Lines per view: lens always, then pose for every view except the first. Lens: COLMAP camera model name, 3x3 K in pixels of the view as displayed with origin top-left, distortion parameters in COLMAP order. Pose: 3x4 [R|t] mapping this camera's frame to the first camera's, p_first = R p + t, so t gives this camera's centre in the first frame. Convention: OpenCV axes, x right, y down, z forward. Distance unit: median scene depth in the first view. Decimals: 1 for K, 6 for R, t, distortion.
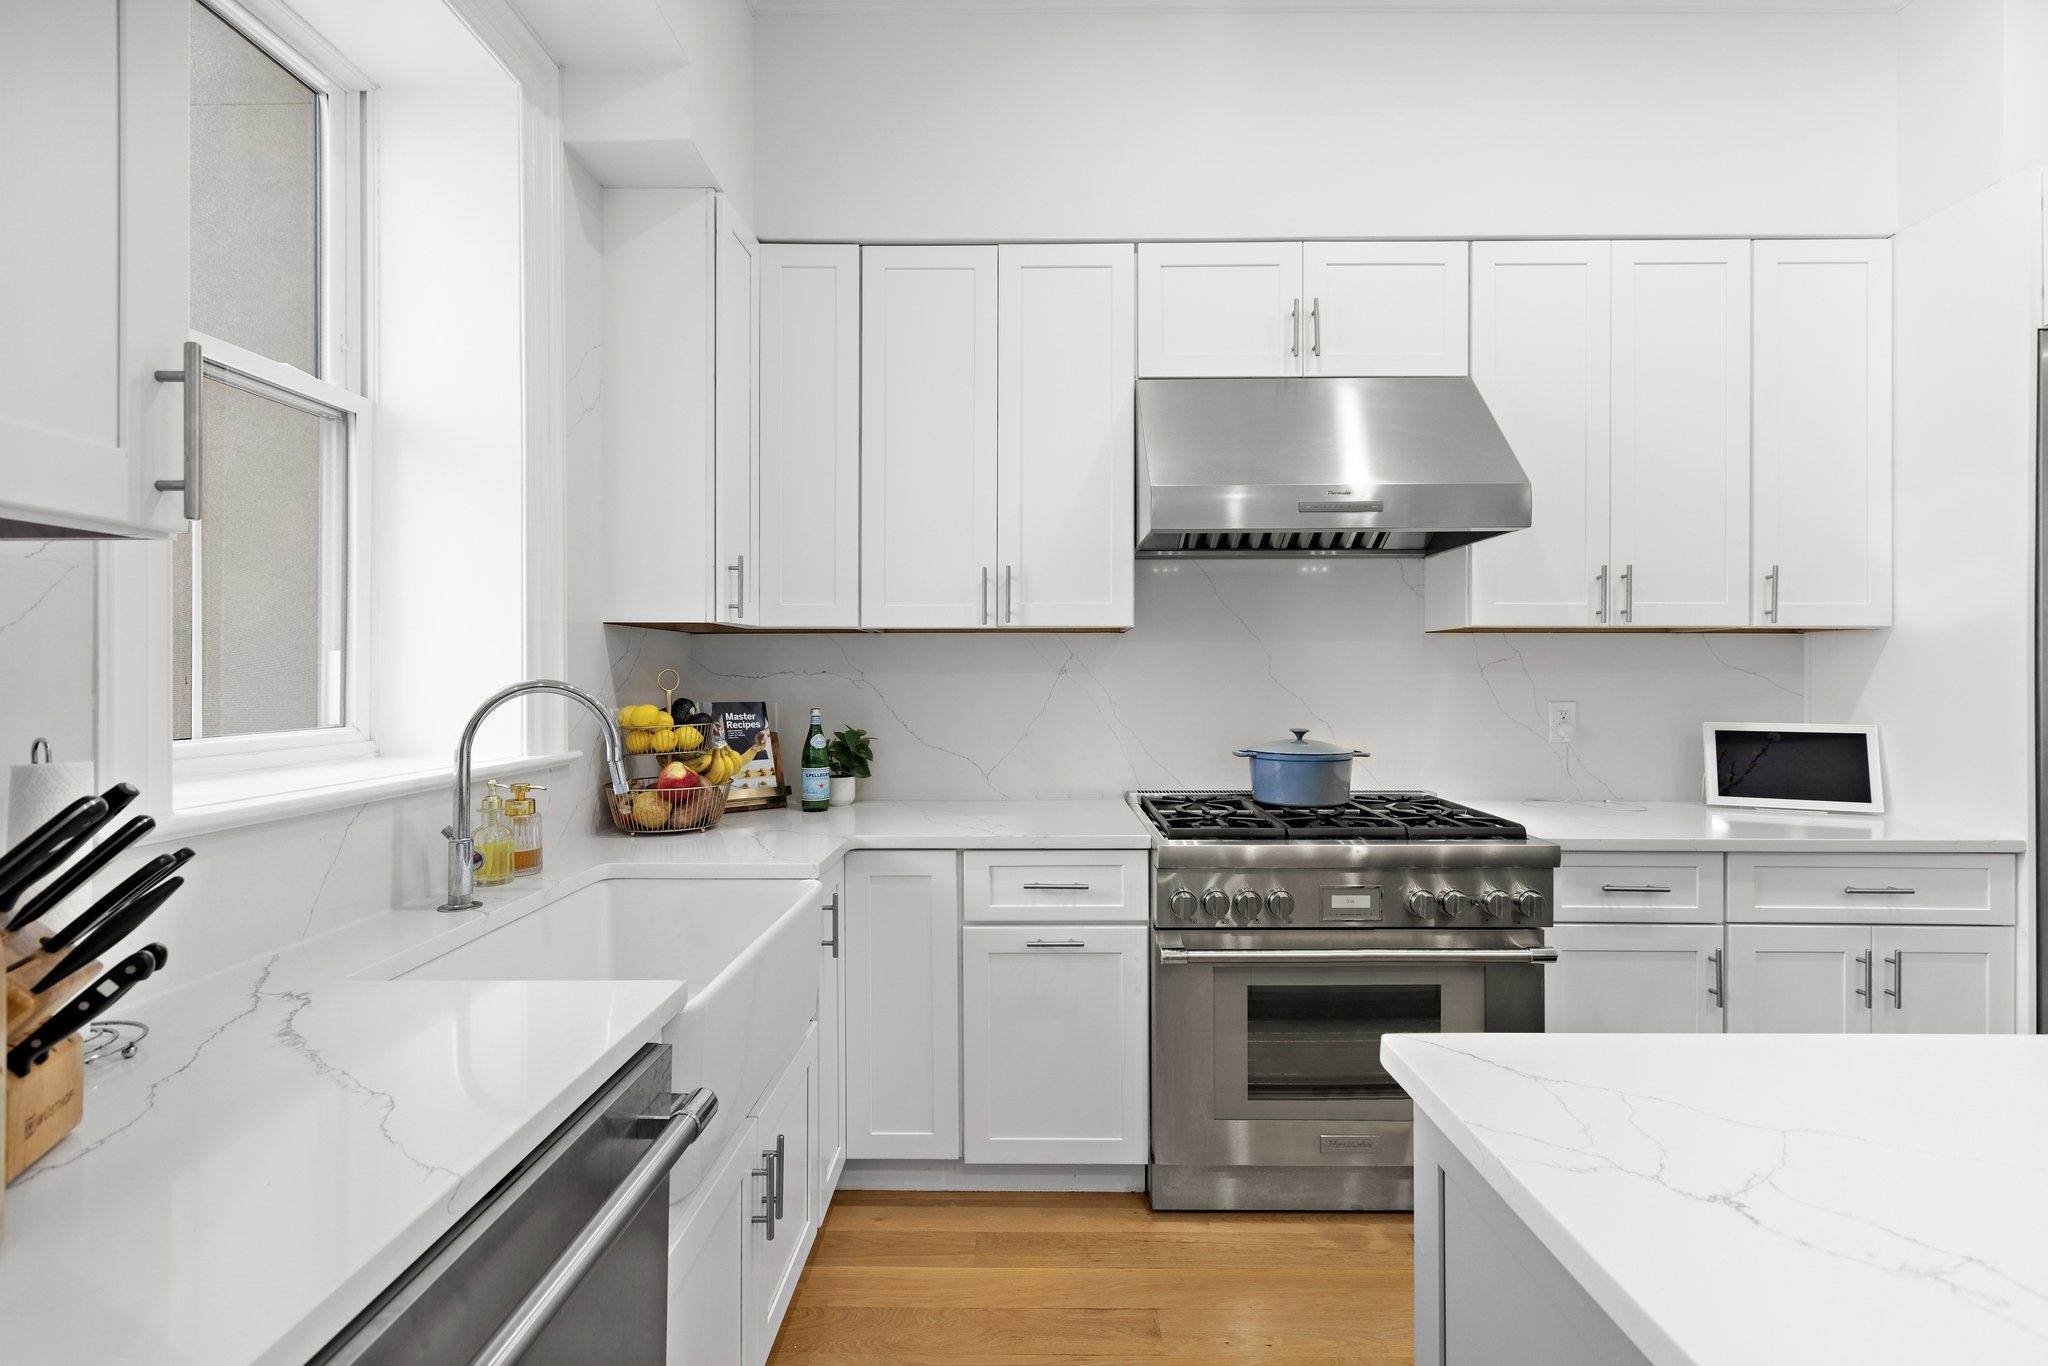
lens RADIAL K [[918.3, 0, 1024.7], [0, 918.3, 670.5], [0, 0, 1]] dist [0.002551, 0.000137]
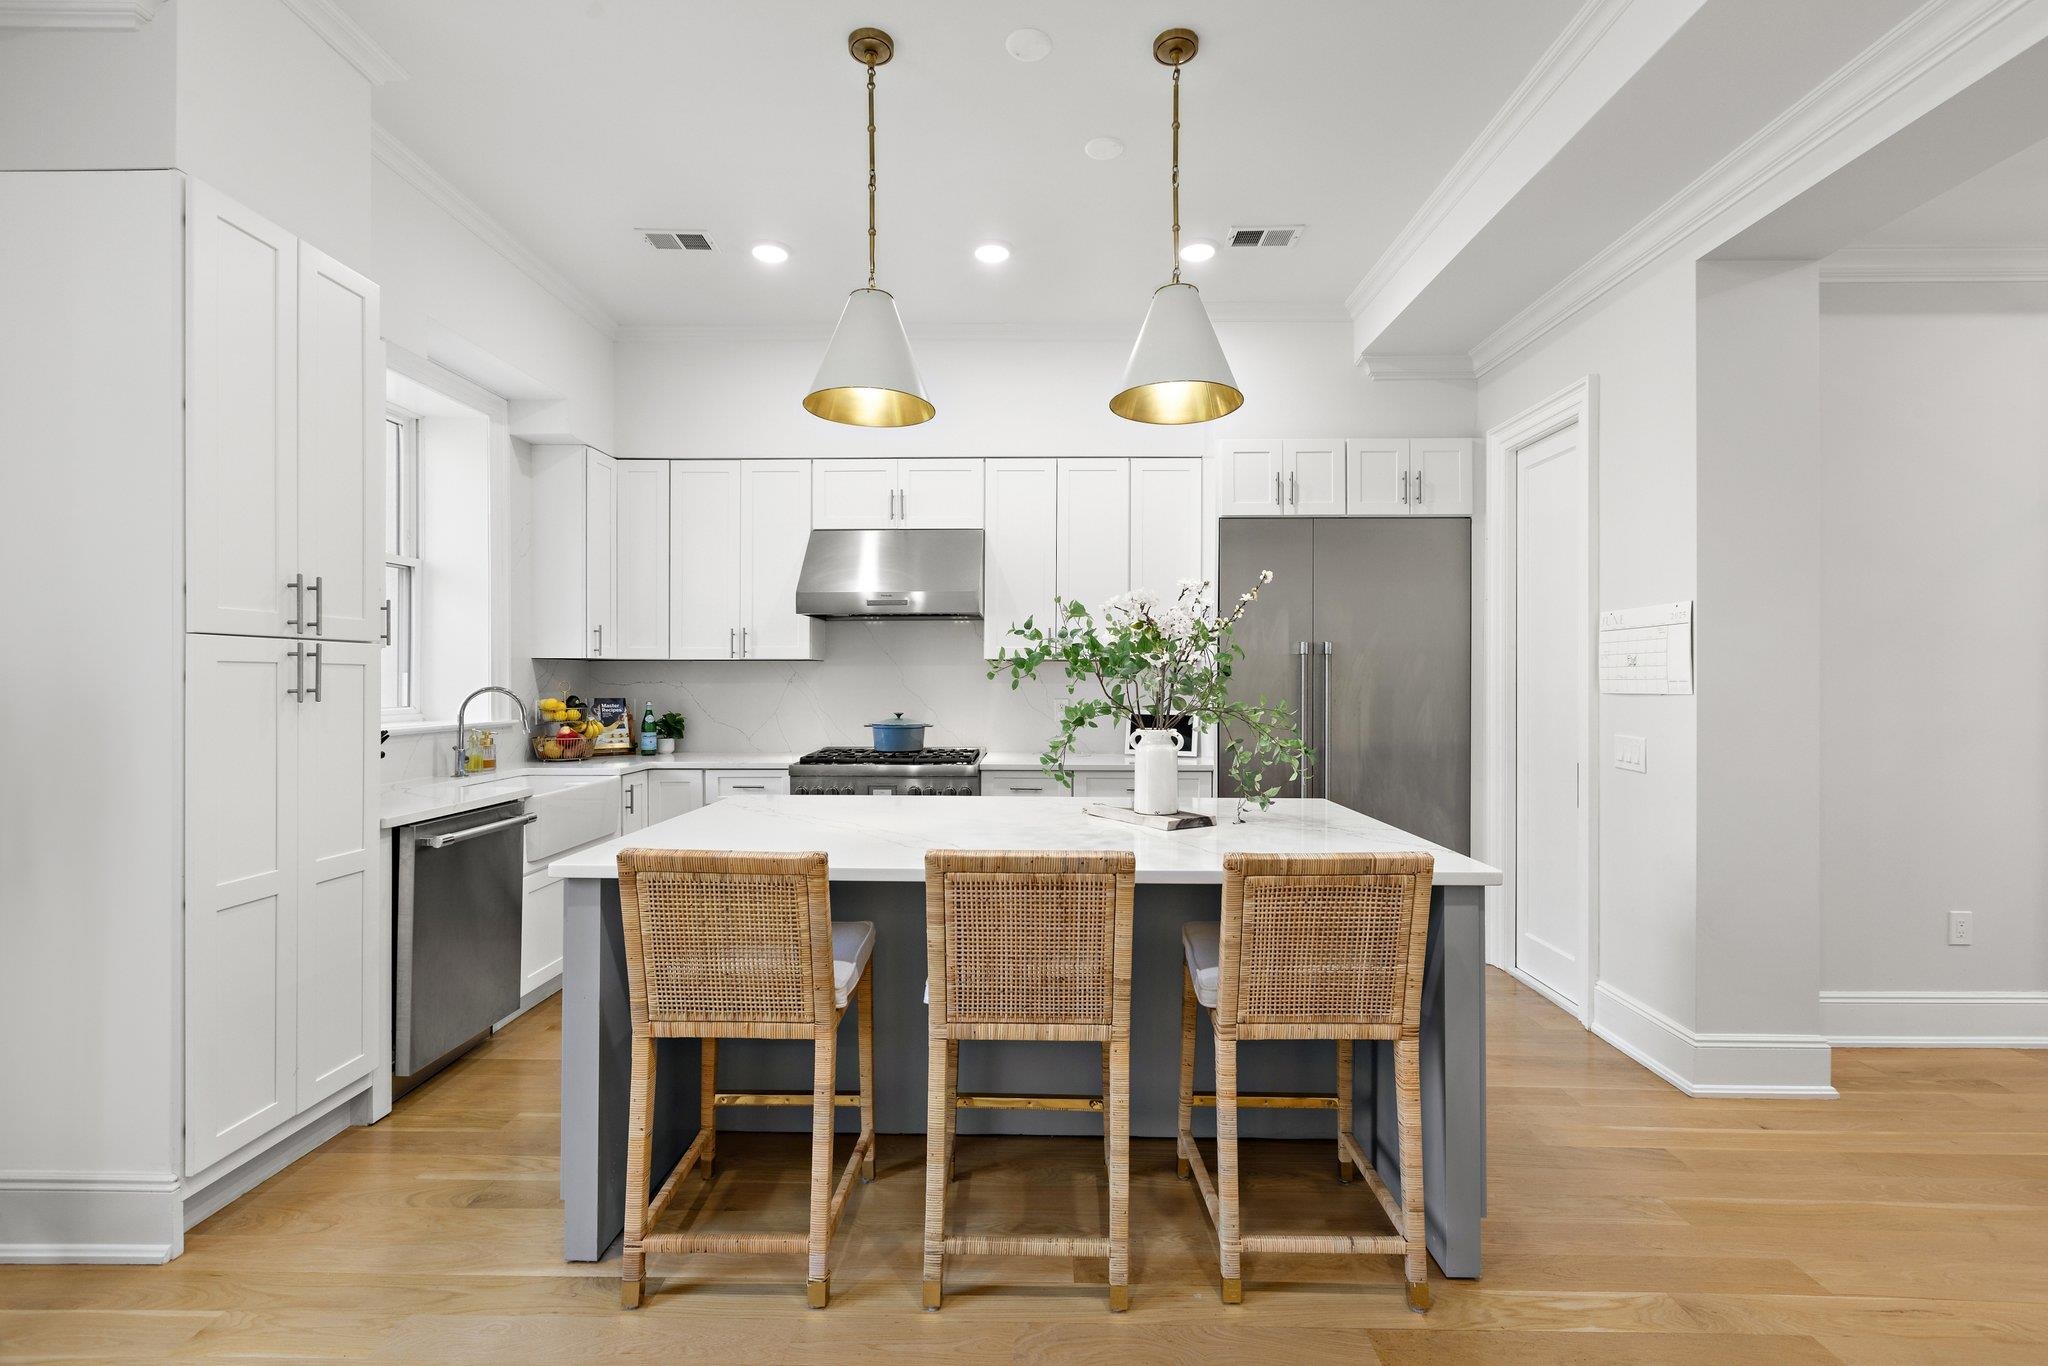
lens RADIAL K [[918.3, 0, 1022.4], [0, 918.3, 679.5], [0, 0, 1]] dist [0.002551, 0.000137]
pose [[0.999905, 0.002074, -0.013644, 0.632990], [-0.002002, 0.999984, 0.005239, -0.017208], [0.013655, -0.005211, 0.999893, -0.985450]]
